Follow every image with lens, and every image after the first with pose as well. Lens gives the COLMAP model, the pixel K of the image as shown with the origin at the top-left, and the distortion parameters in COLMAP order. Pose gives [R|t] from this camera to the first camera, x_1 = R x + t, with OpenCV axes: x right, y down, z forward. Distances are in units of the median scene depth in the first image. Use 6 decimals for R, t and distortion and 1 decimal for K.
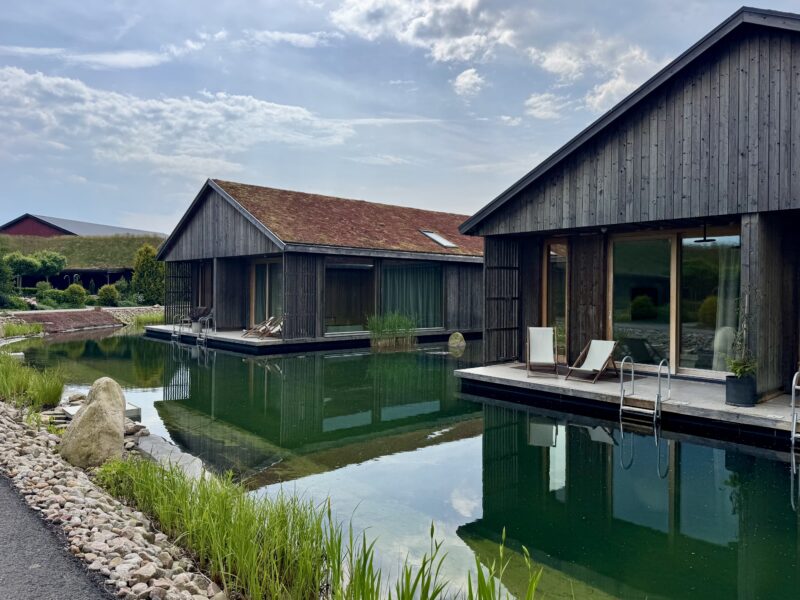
lens RADIAL K [[591.8, 0, 404.5], [0, 591.8, 291.8], [0, 0, 1]] dist [0.039688, -0.031738]
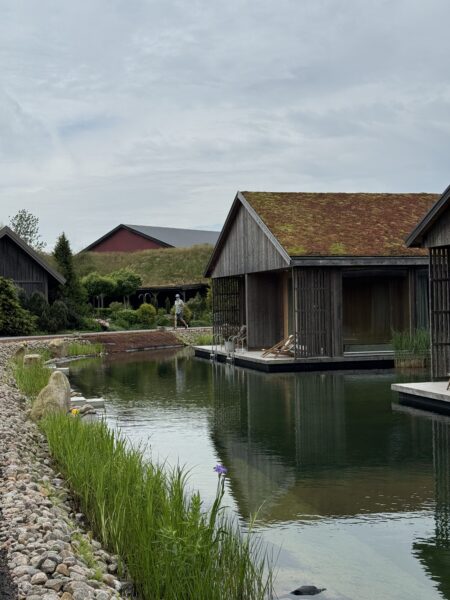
lens RADIAL K [[879.5, 0, 223.0], [0, 879.5, 301.2], [0, 0, 1]] dist [0.371797, 0.000000]
pose [[0.885105, -0.028012, -0.464548, 0.295340], [0.026795, 0.999598, -0.009221, -0.000877], [0.464620, -0.004286, 0.885500, -0.261458]]
